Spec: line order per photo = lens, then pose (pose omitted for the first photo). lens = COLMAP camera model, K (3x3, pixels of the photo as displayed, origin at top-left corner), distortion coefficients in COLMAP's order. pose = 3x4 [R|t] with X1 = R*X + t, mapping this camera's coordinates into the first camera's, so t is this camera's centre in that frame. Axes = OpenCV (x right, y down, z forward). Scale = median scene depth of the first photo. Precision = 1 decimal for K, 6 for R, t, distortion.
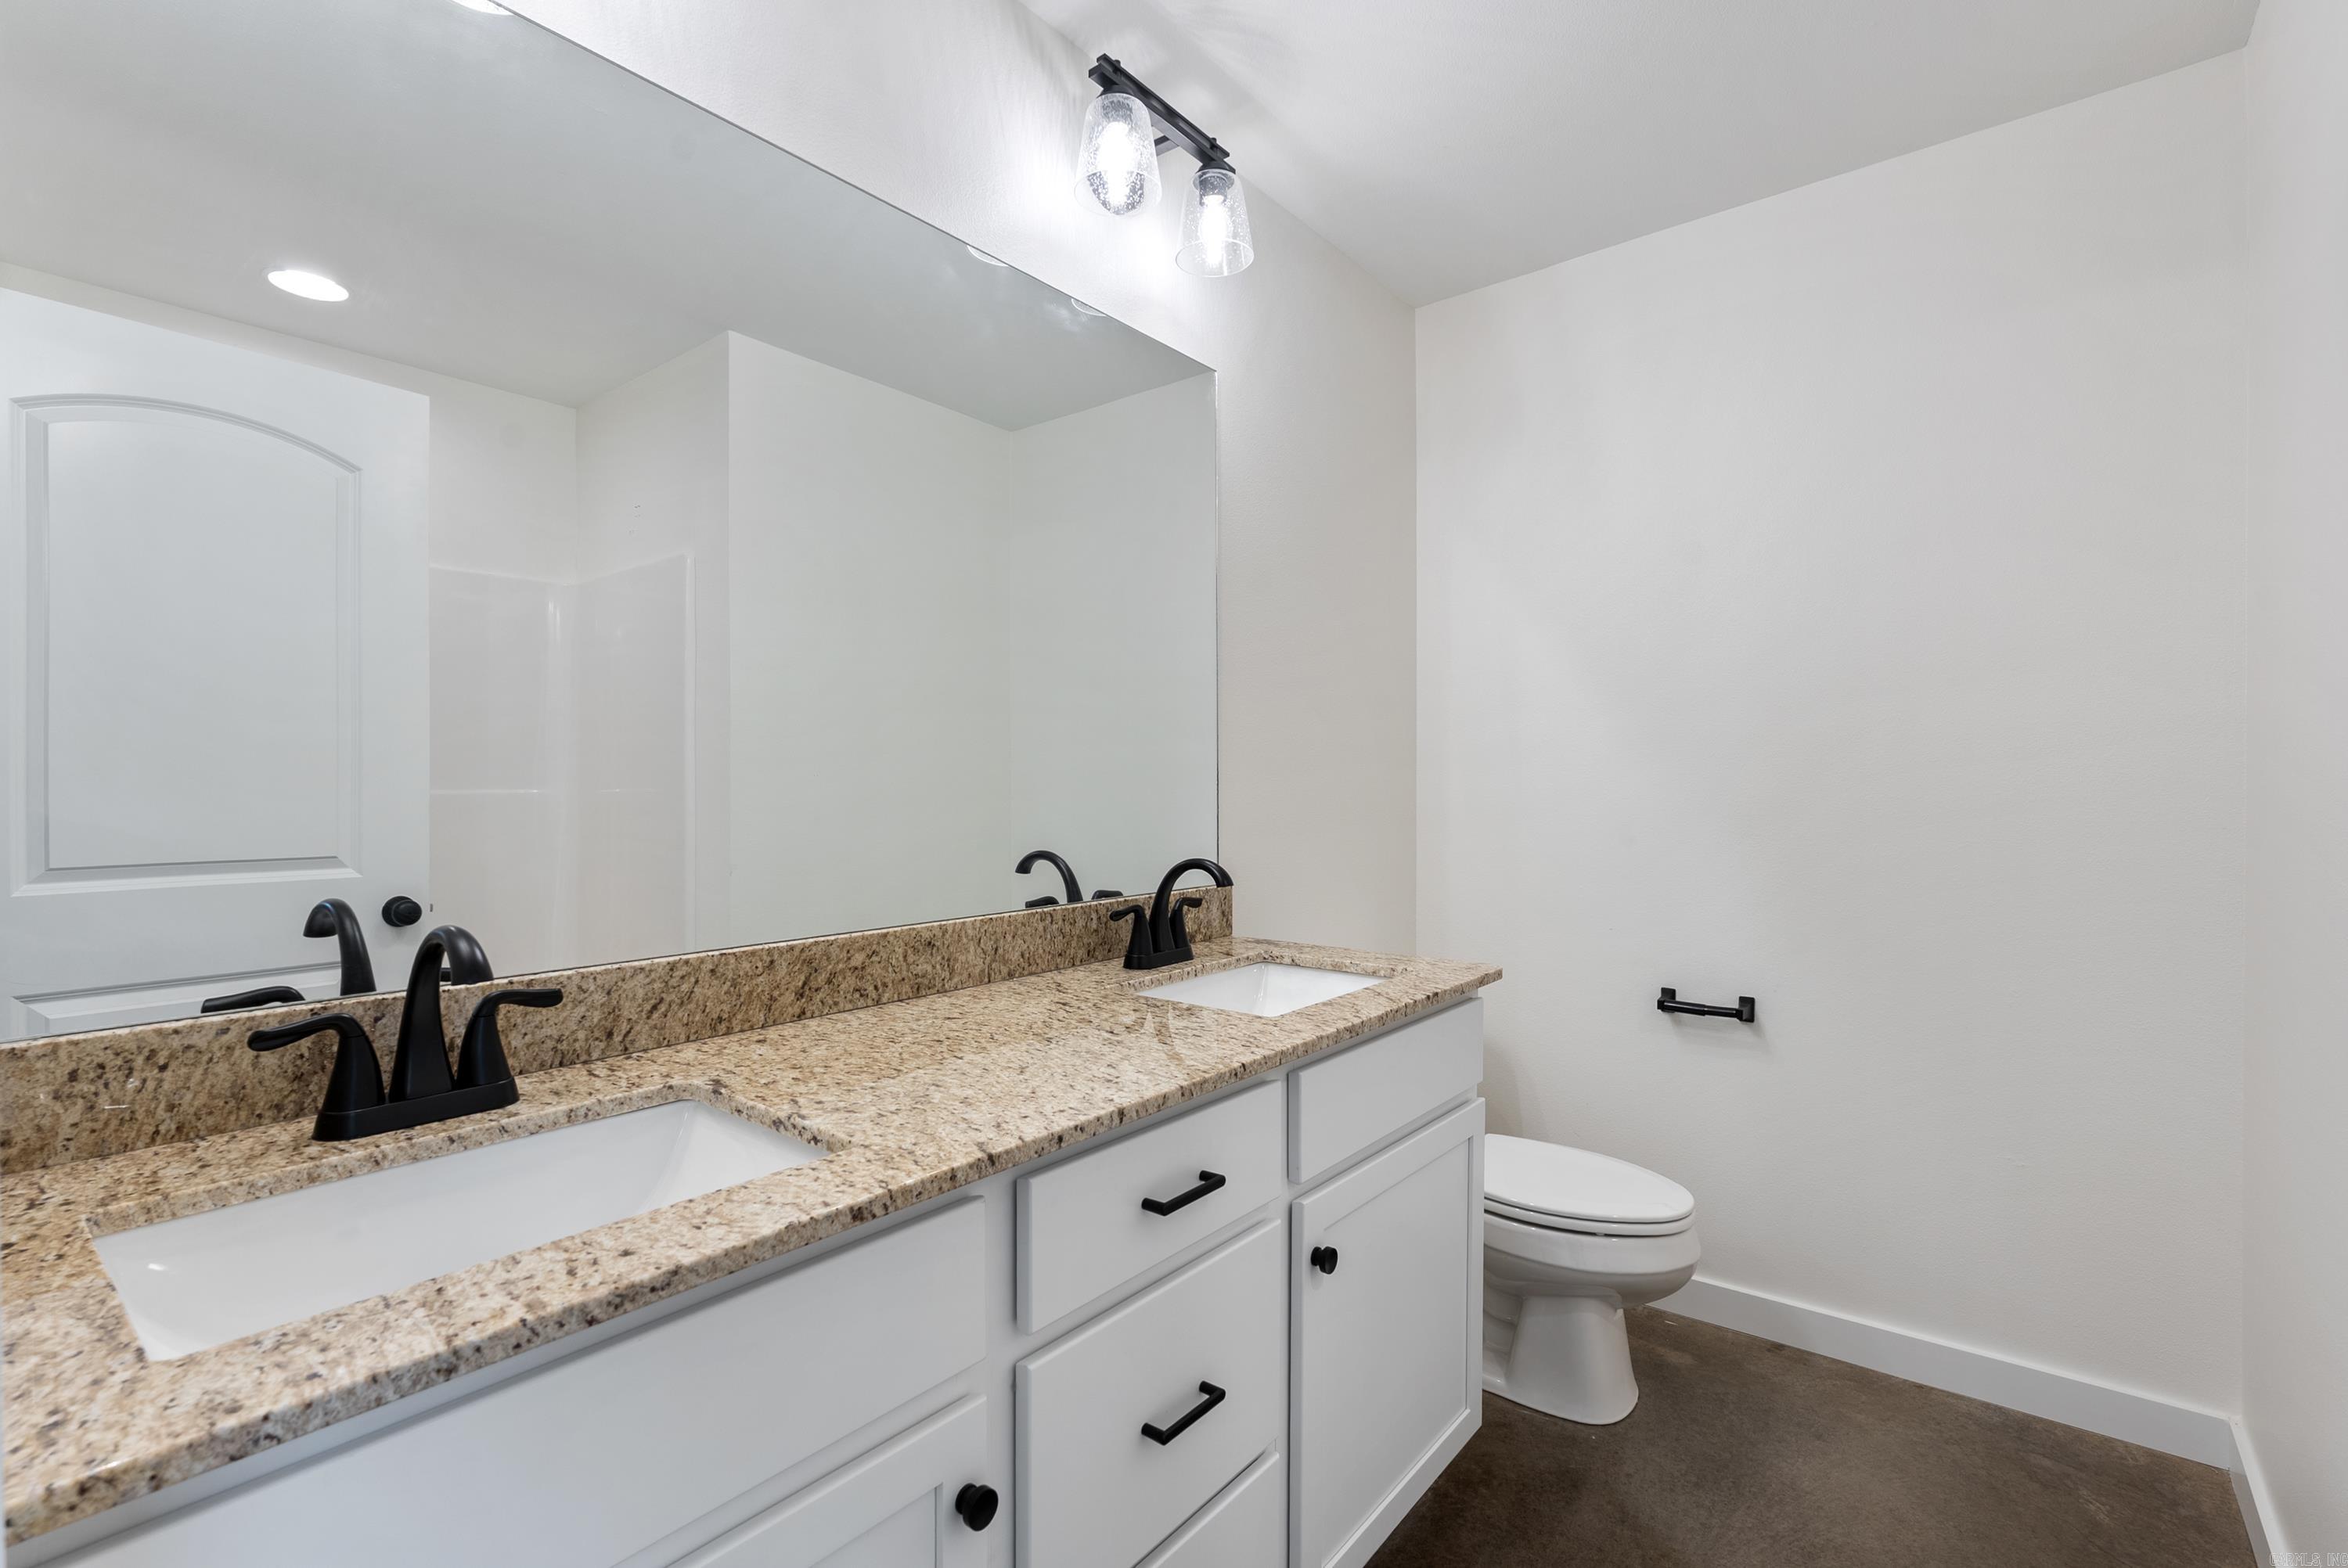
lens RADIAL K [[1064.2, 0, 1190.6], [0, 1064.2, 761.0], [0, 0, 1]] dist [0.000663, 0.000196]
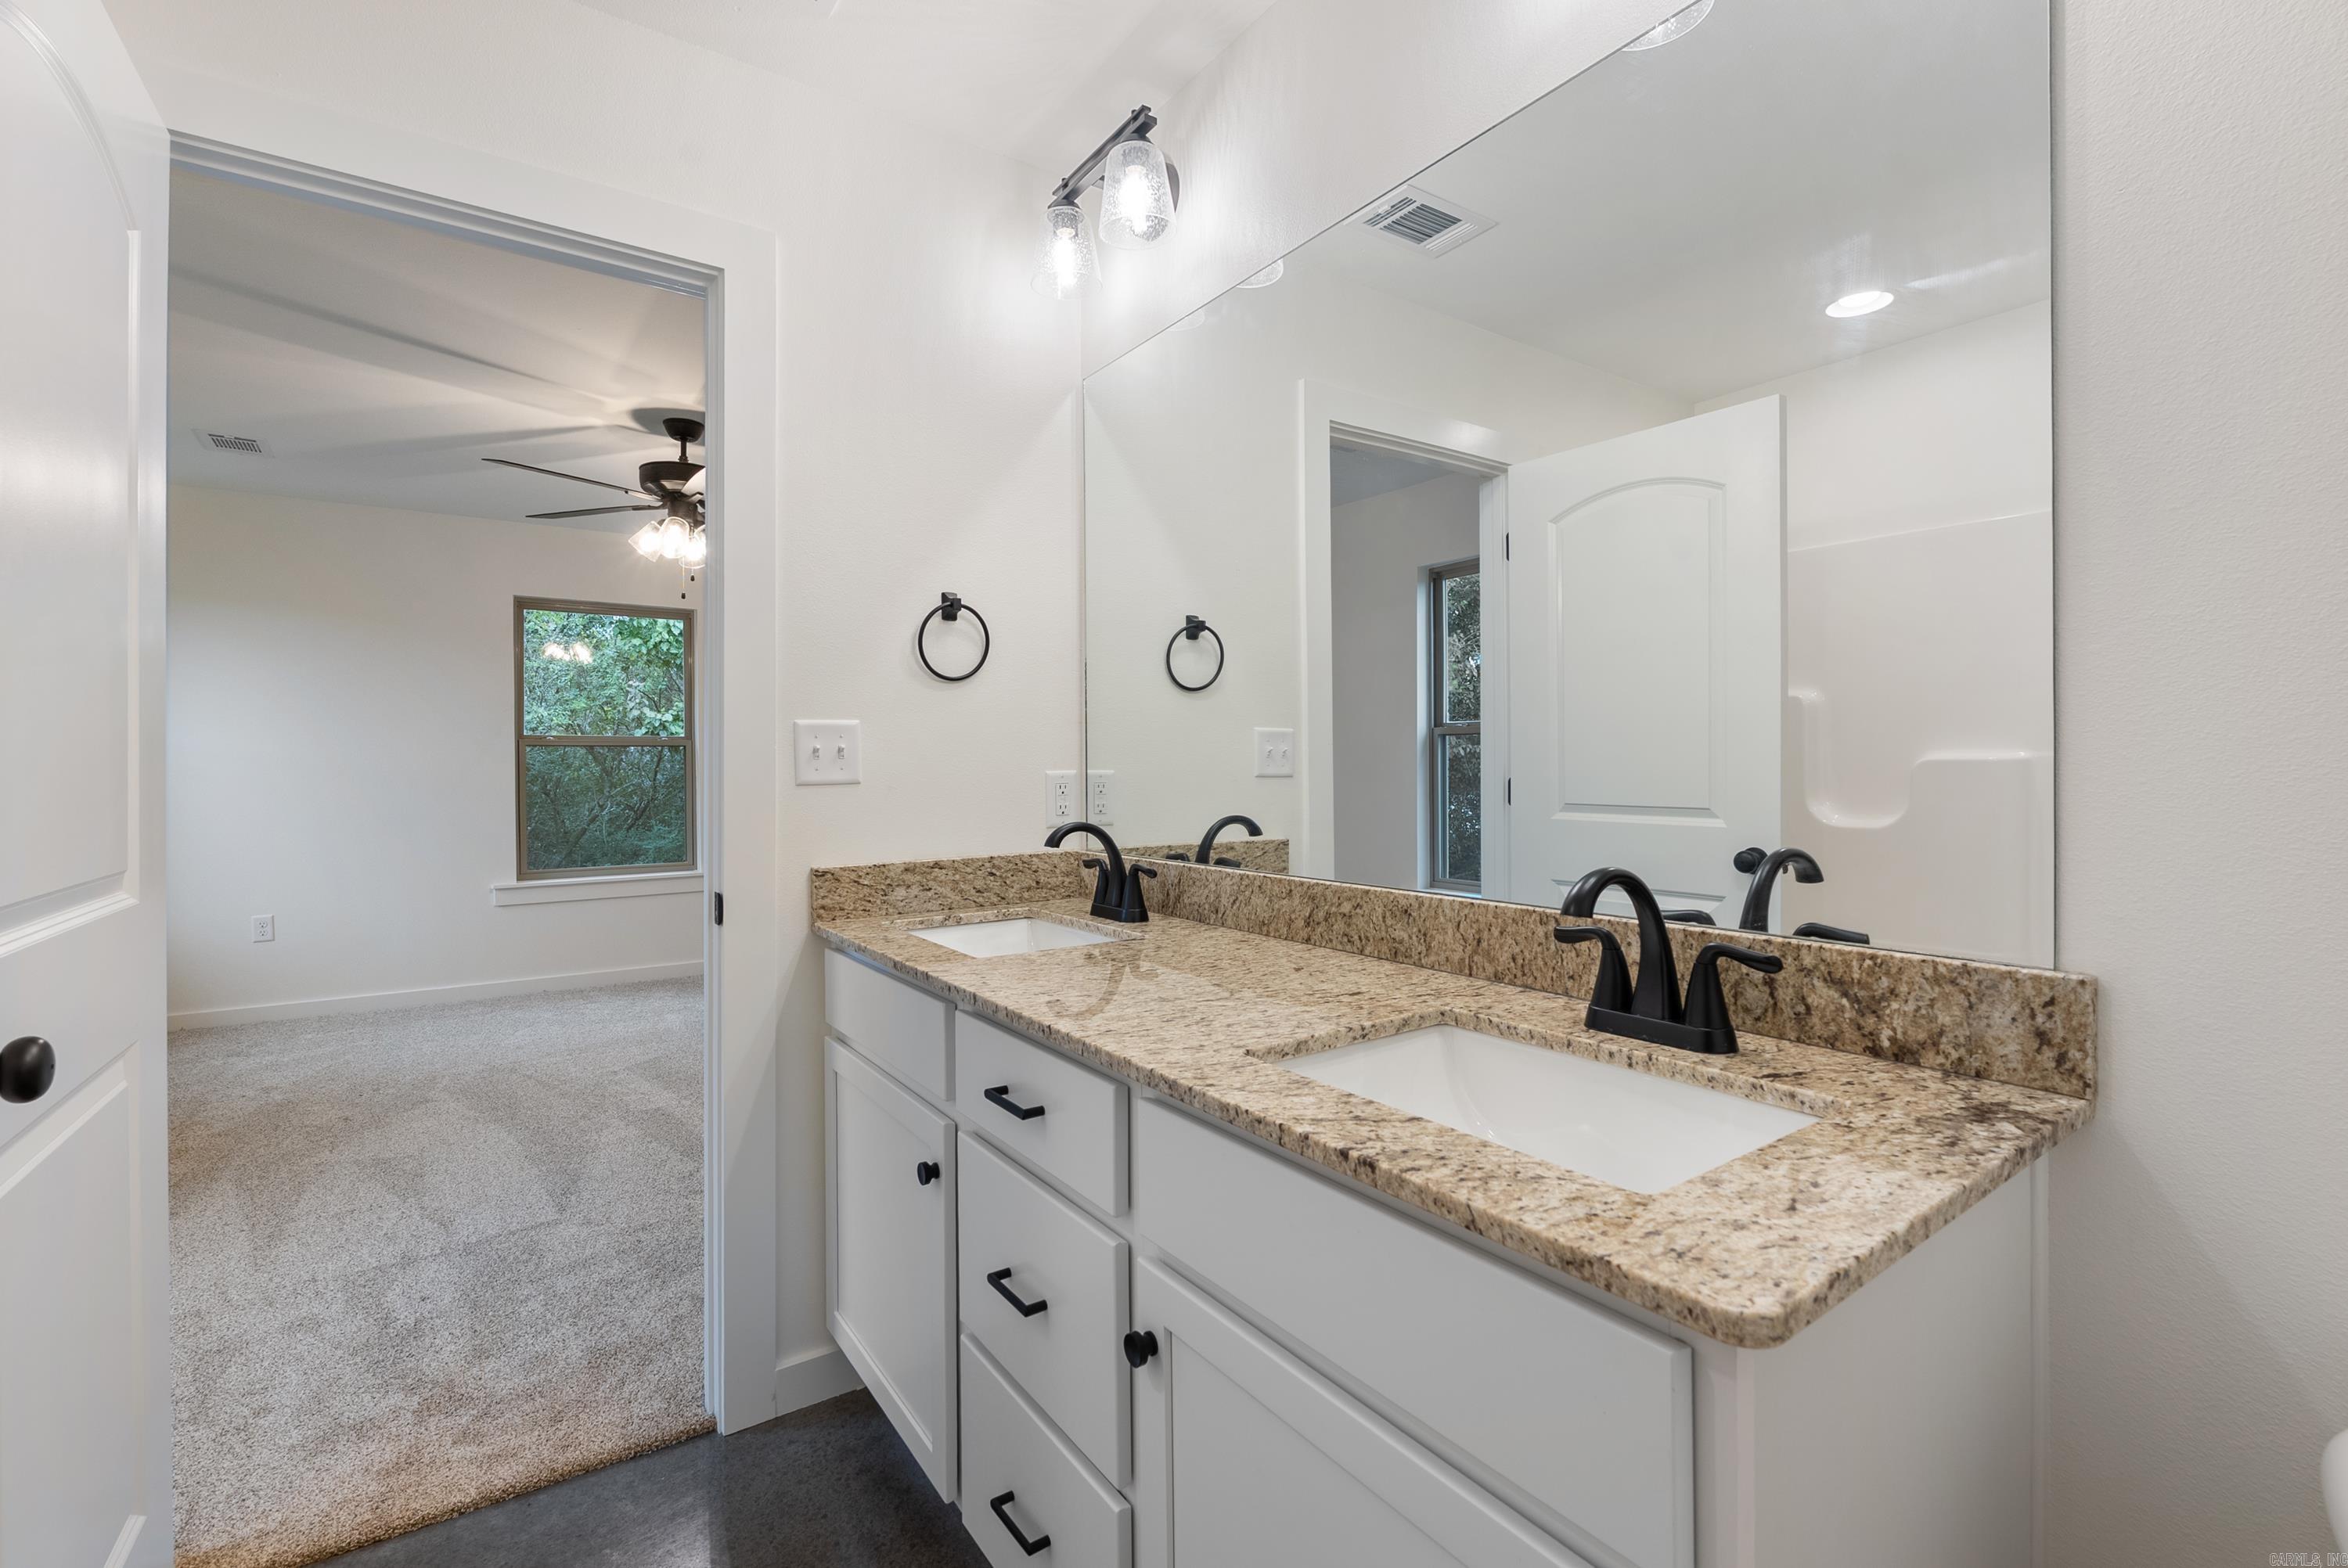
lens RADIAL K [[1064.2, 0, 1190.6], [0, 1064.2, 761.0], [0, 0, 1]] dist [0.000663, 0.000196]
pose [[-0.285442, 0.005478, -0.958380, 0.784314], [0.030827, 0.999519, -0.003468, 0.030430], [0.957900, -0.030534, -0.285474, 1.137386]]
